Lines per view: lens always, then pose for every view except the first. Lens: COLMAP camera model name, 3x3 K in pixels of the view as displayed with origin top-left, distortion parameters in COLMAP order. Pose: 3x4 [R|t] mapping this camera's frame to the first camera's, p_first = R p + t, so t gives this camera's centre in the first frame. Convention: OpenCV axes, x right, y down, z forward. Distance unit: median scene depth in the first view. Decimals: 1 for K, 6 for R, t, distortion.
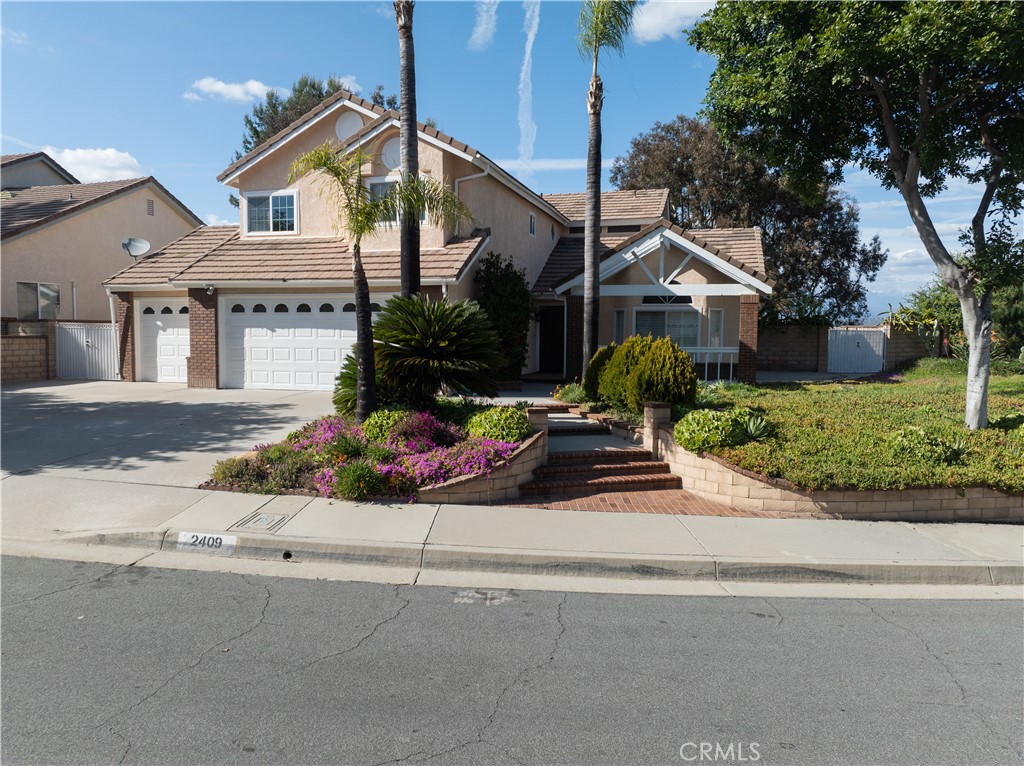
lens RADIAL K [[723.6, 0, 505.3], [0, 723.6, 382.0], [0, 0, 1]] dist [-0.063259, 0.038533]
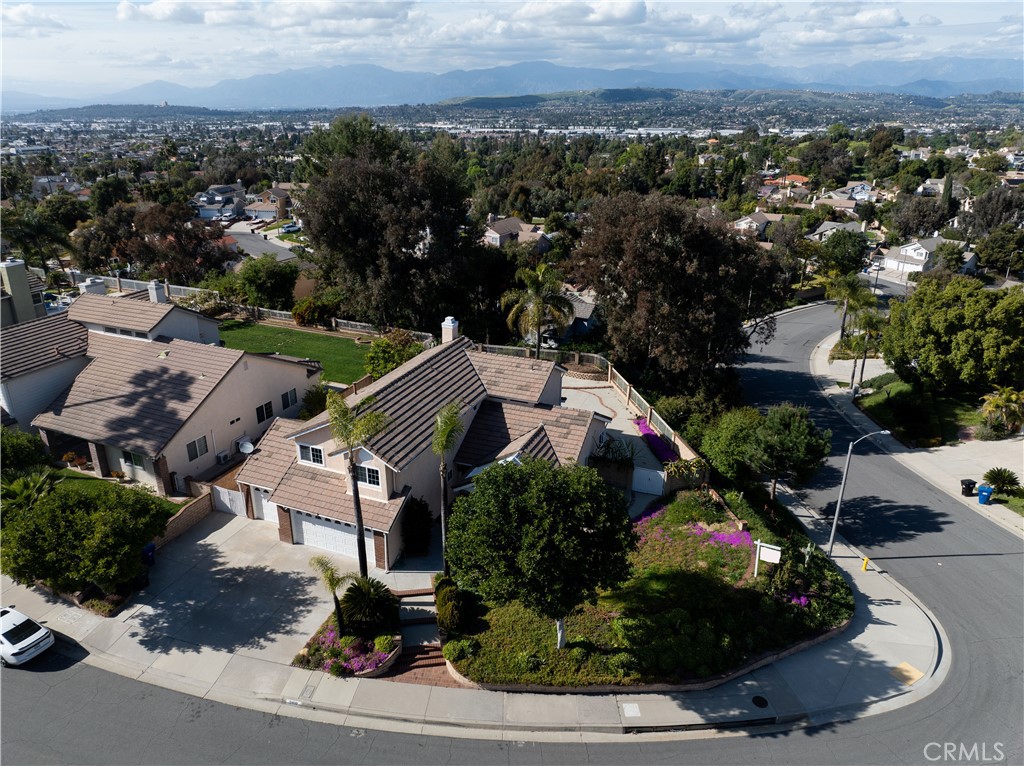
lens RADIAL K [[723.6, 0, 513.3], [0, 723.6, 386.5], [0, 0, 1]] dist [-0.063259, 0.038533]
pose [[0.994871, 0.040048, -0.092886, 0.459752], [-0.011007, 0.955693, 0.294158, -1.117365], [0.100551, -0.291627, 0.951232, -0.892607]]
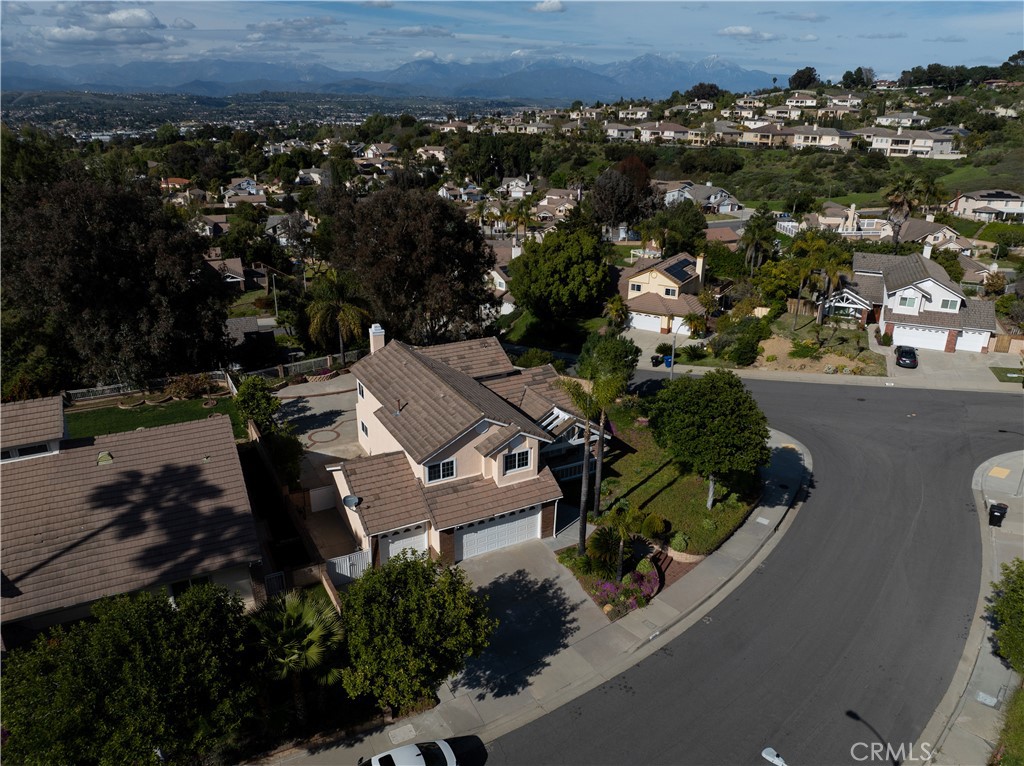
lens RADIAL K [[723.6, 0, 517.0], [0, 723.6, 384.5], [0, 0, 1]] dist [-0.063259, 0.038533]
pose [[0.709497, -0.252837, 0.657790, -1.550166], [0.051786, 0.949603, 0.309147, -1.156255], [-0.702803, -0.185274, 0.686834, -0.495412]]
